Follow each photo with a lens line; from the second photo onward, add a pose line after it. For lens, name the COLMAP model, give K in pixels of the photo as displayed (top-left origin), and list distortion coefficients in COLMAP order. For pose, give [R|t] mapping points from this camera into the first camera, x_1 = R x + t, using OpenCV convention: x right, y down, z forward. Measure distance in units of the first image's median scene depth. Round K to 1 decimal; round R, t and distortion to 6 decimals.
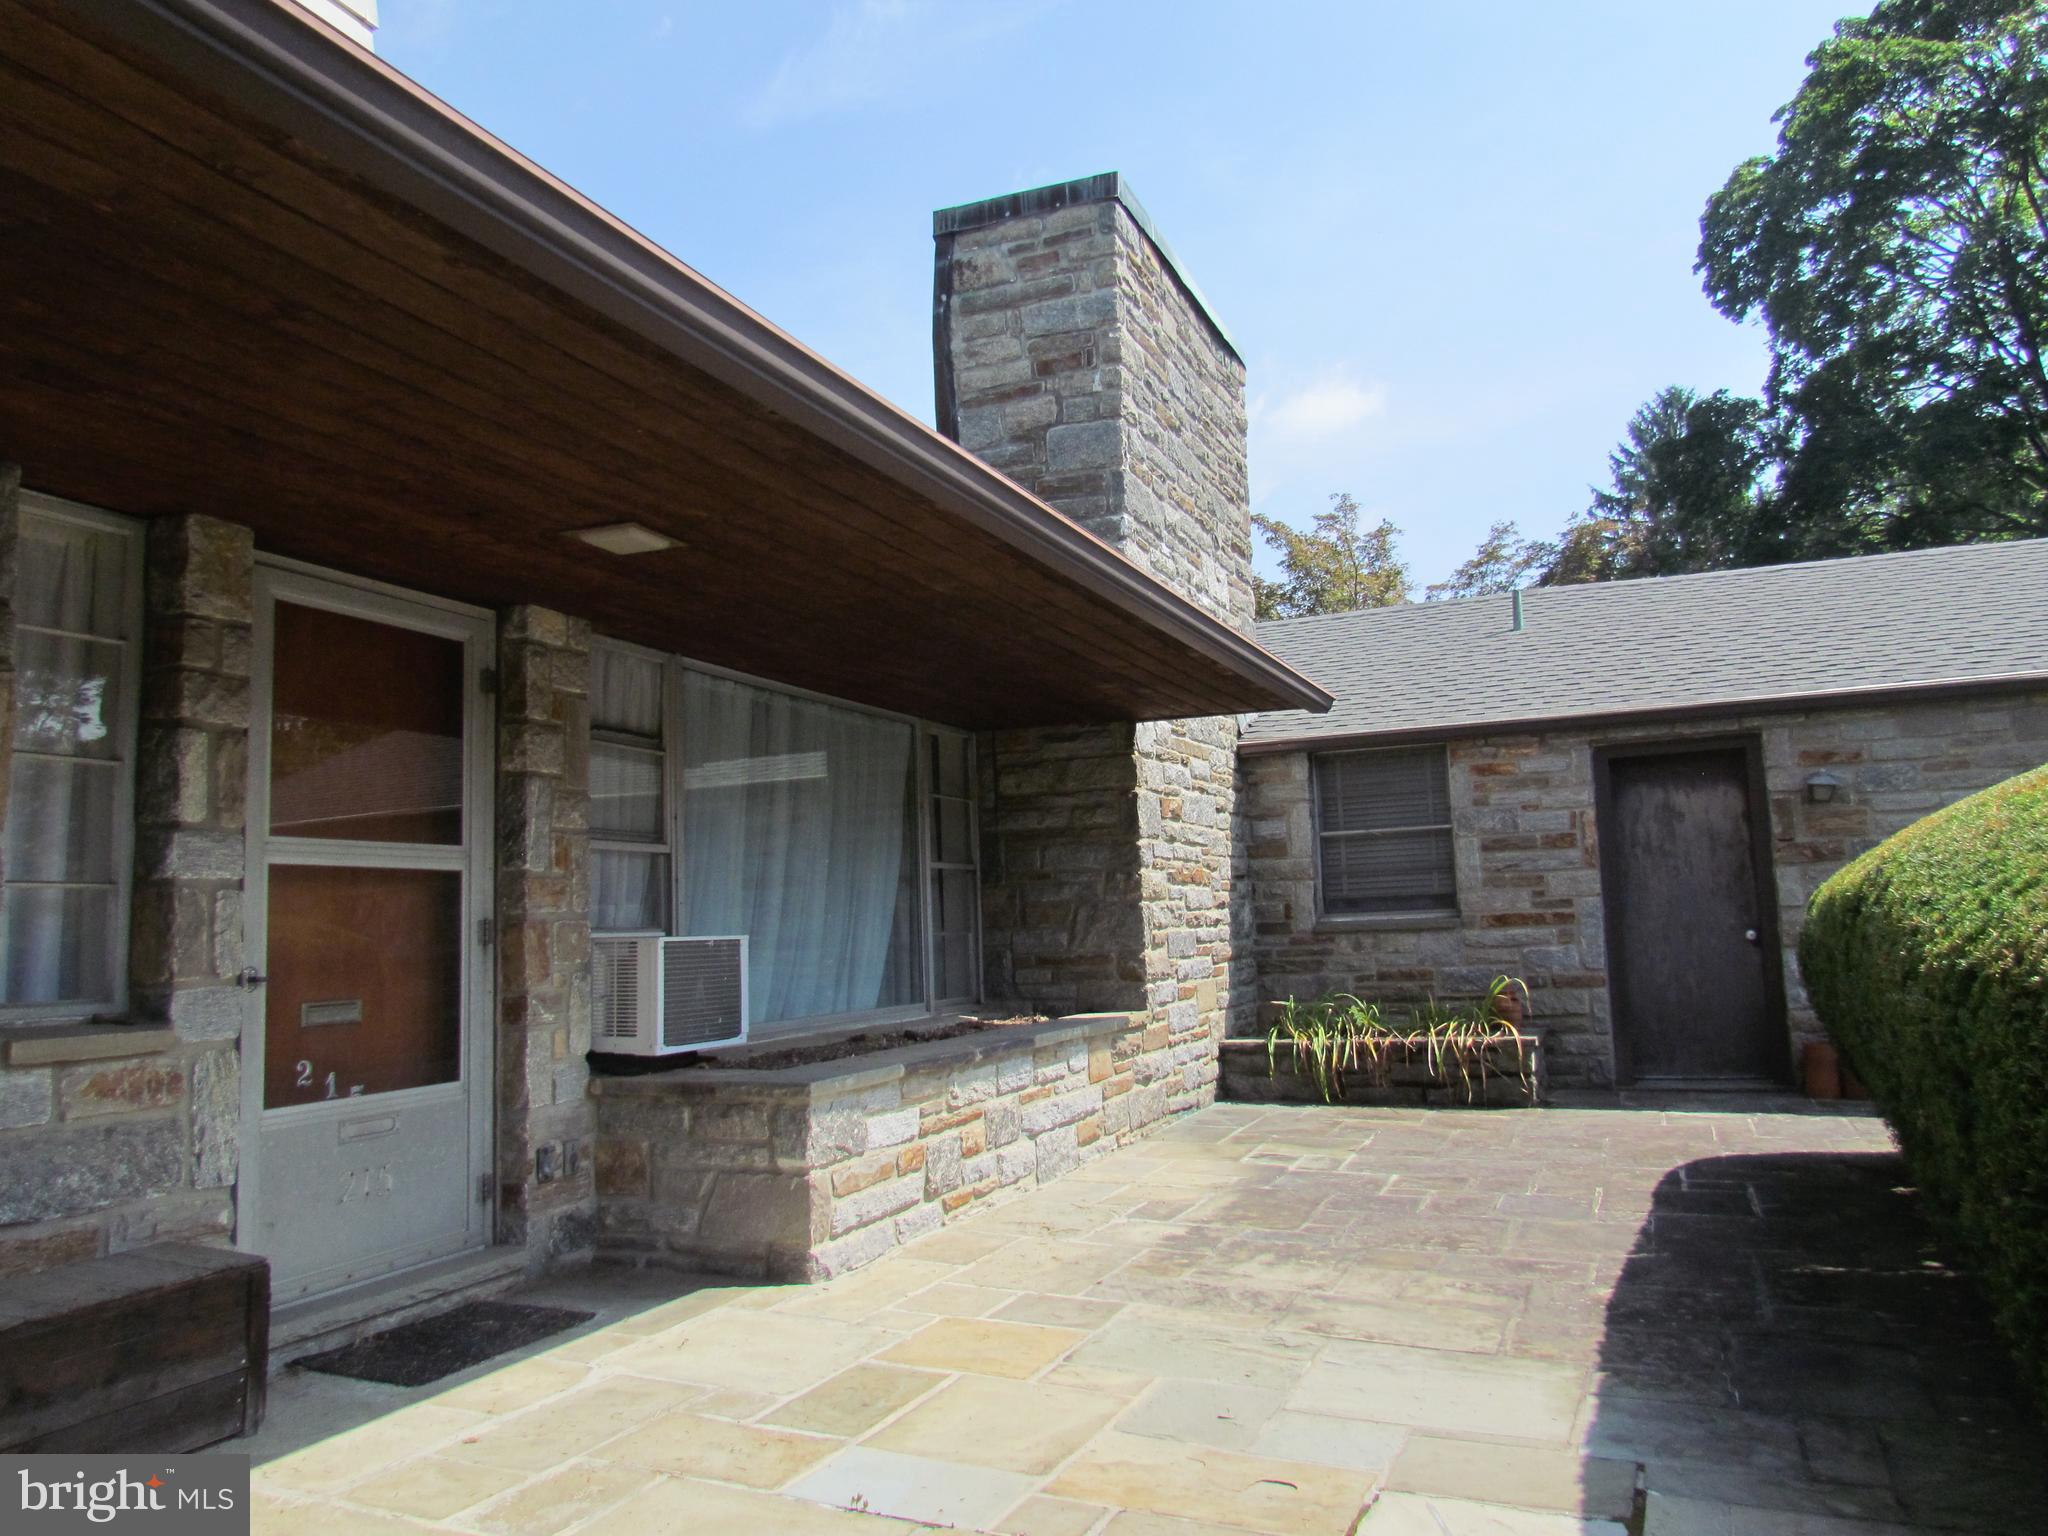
lens RADIAL K [[1462.0, 0, 1041.7], [0, 1462.0, 752.8], [0, 0, 1]] dist [-0.030781, 0.012566]
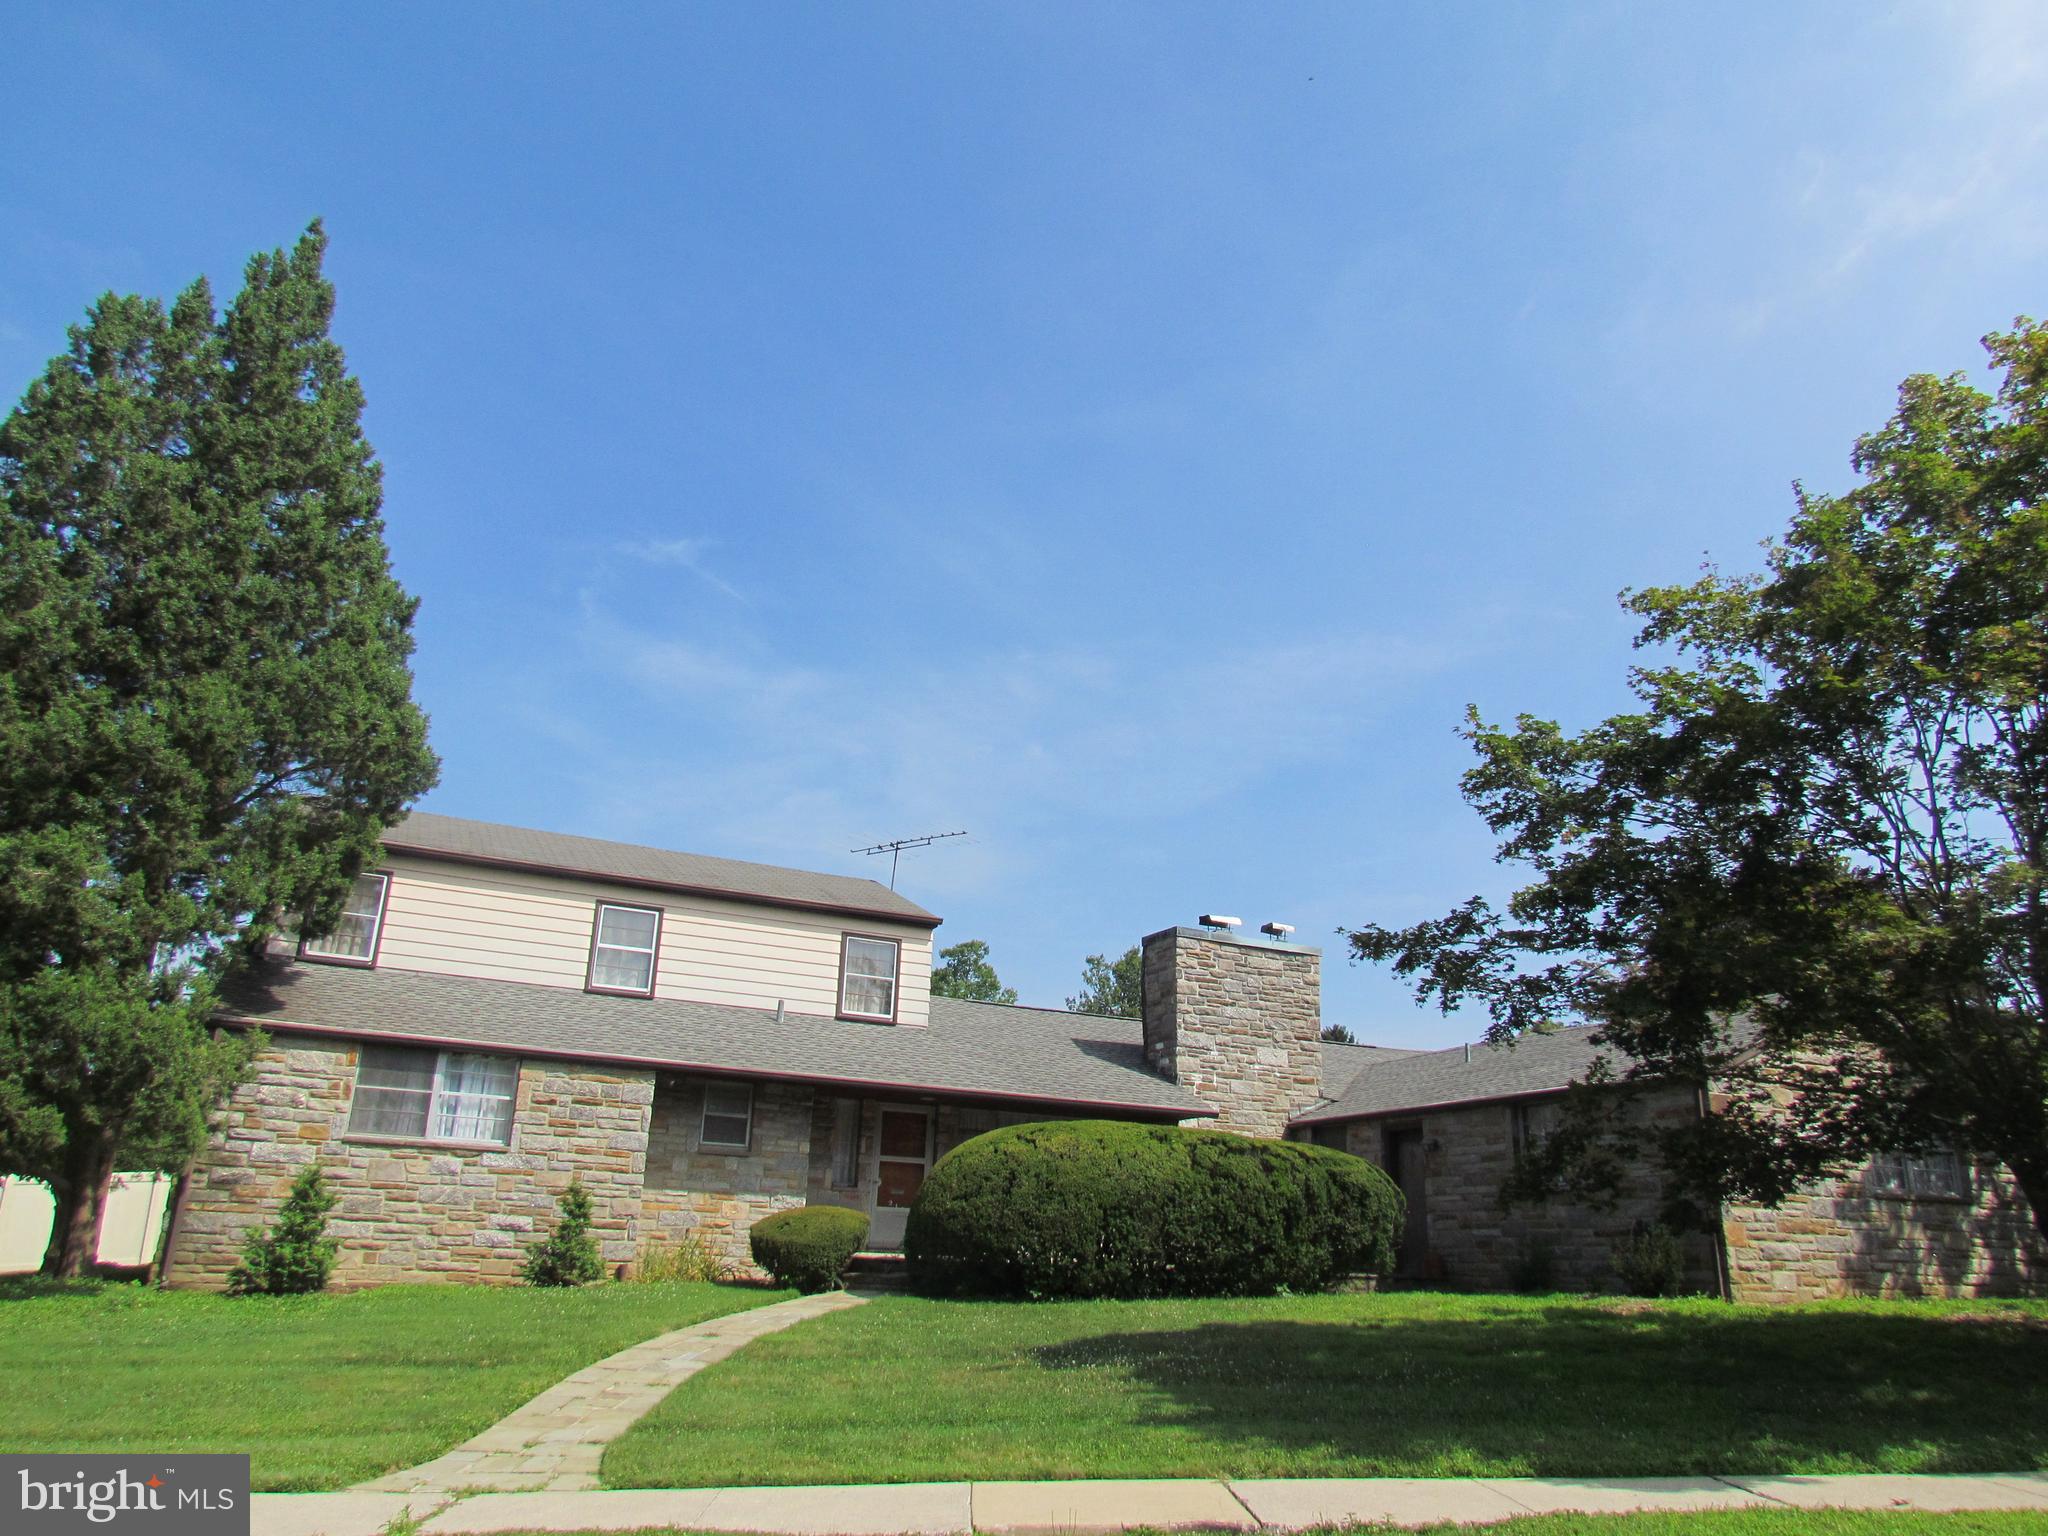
lens RADIAL K [[1462.0, 0, 1027.7], [0, 1462.0, 769.2], [0, 0, 1]] dist [-0.030781, 0.012566]
pose [[0.735999, -0.161898, -0.657340, 1.822628], [0.020982, 0.975973, -0.216881, -0.078580], [0.676658, 0.145832, 0.721711, -1.371793]]
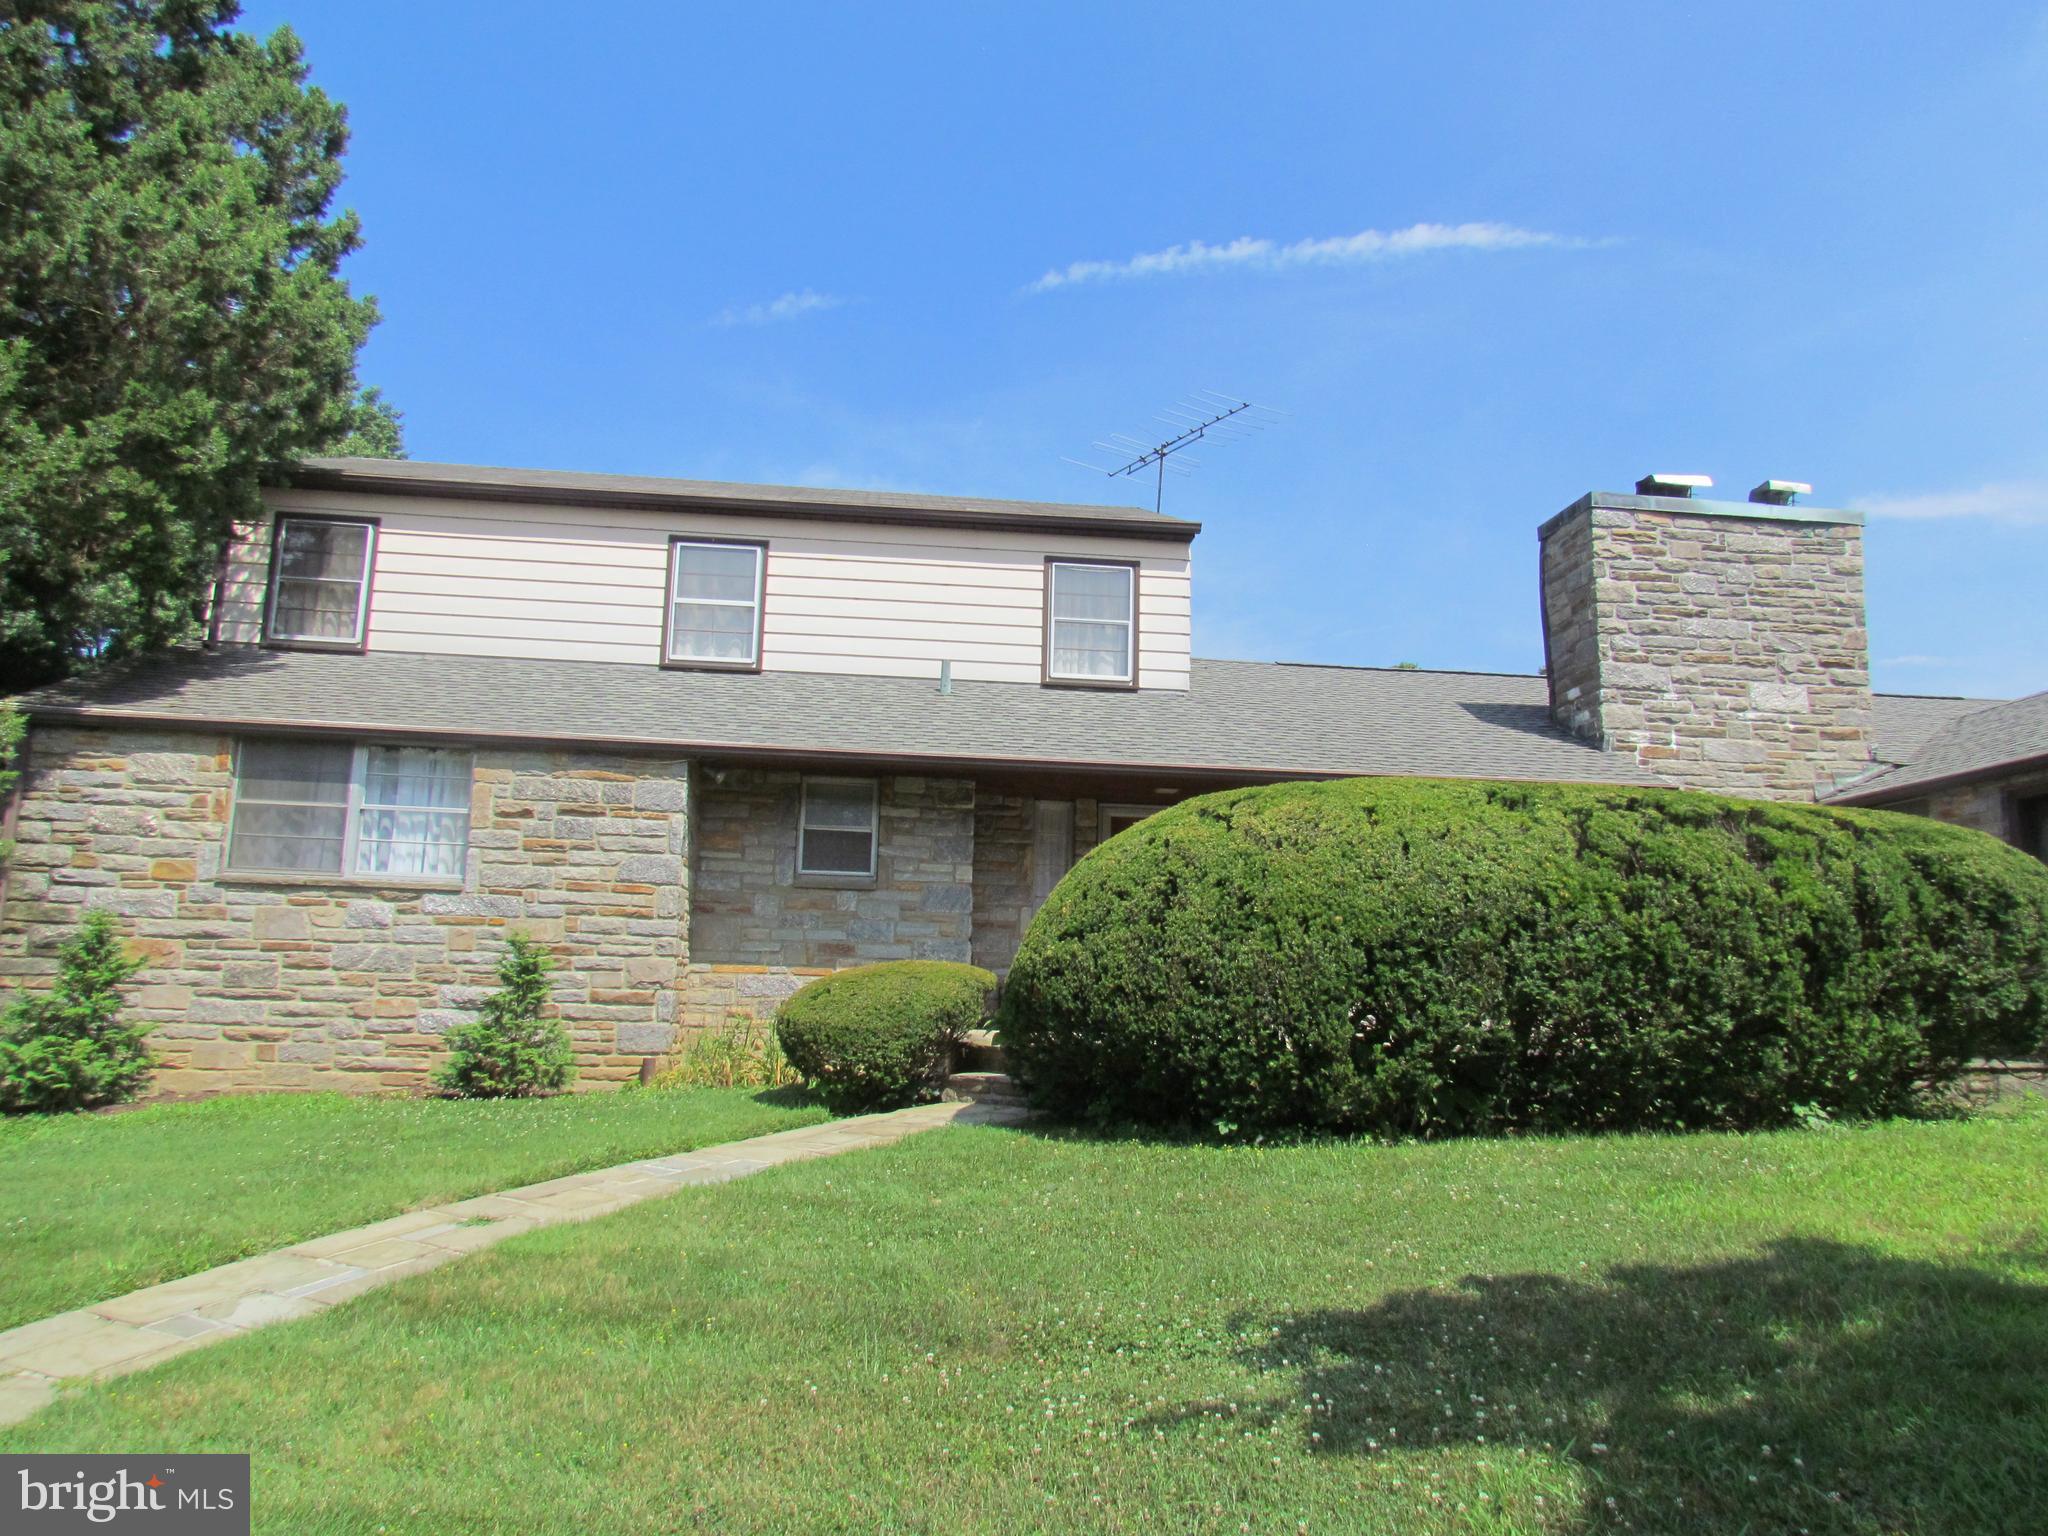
lens RADIAL K [[1462.0, 0, 1025.7], [0, 1462.0, 753.7], [0, 0, 1]] dist [-0.030781, 0.012566]
pose [[0.476253, -0.109267, -0.872493, 1.217724], [0.064243, 0.993921, -0.089407, 0.022366], [0.876958, -0.013471, 0.480378, -0.427665]]
